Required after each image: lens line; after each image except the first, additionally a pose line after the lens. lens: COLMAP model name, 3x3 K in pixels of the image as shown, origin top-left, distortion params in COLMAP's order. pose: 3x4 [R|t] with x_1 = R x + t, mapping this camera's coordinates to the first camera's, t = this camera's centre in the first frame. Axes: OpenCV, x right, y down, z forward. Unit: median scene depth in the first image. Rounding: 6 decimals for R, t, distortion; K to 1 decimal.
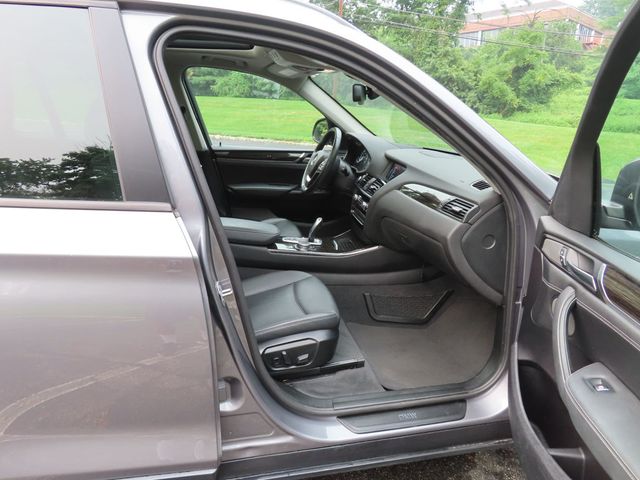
lens RADIAL K [[461.2, 0, 317.6], [0, 461.2, 240.2], [0, 0, 1]] dist [-0.016855, 0.004188]
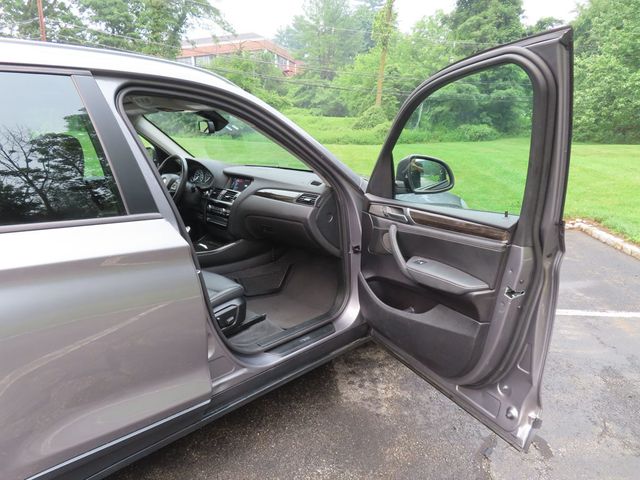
lens RADIAL K [[461.2, 0, 323.4], [0, 461.2, 238.5], [0, 0, 1]] dist [-0.016855, 0.004188]
pose [[0.835589, -0.161343, 0.525128, -0.477159], [0.186057, 0.982522, 0.005819, 0.060480], [-0.516888, 0.092841, 0.851003, -0.330578]]
